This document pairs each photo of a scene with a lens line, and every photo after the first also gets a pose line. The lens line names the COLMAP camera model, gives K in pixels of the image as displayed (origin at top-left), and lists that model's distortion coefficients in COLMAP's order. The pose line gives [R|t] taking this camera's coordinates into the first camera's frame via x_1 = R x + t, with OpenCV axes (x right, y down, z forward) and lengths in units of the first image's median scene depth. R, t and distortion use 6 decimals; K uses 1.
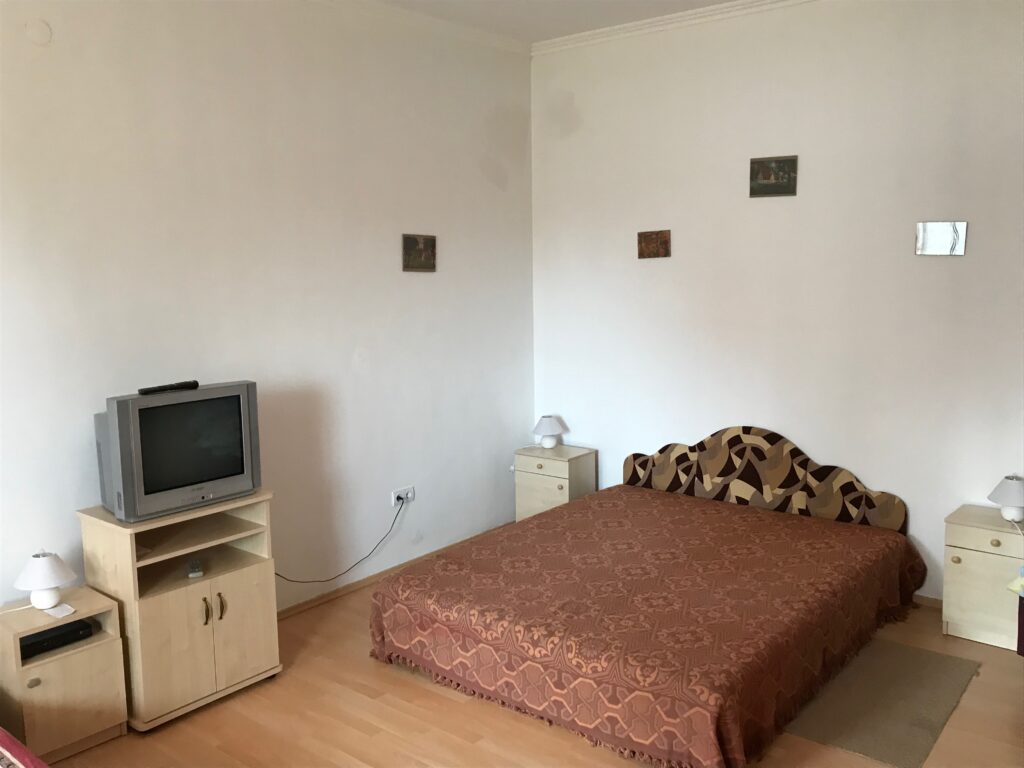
lens RADIAL K [[870.5, 0, 512.0], [0, 870.5, 384.0], [0, 0, 1]] dist [0.124727, -0.277730]
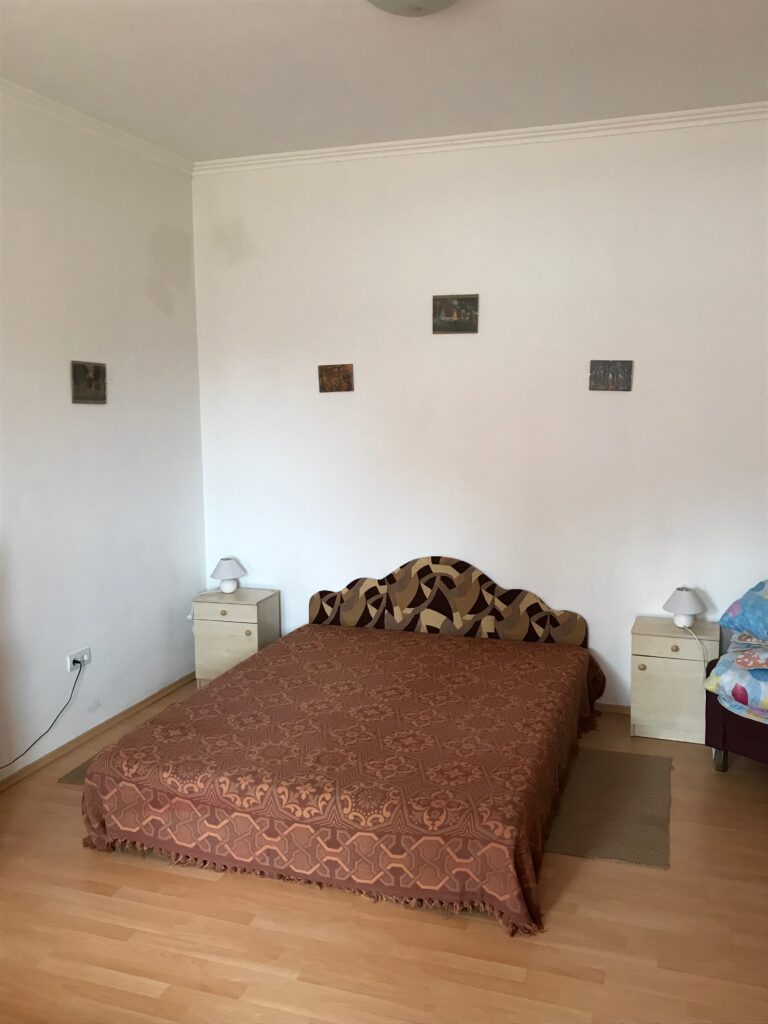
lens RADIAL K [[870.5, 0, 384.0], [0, 870.5, 512.0], [0, 0, 1]] dist [0.124727, -0.277730]
pose [[0.941264, -0.040429, 0.335242, -0.143077], [0.043238, 0.999064, -0.000915, -0.006154], [-0.334891, 0.015356, 0.942132, 0.065942]]
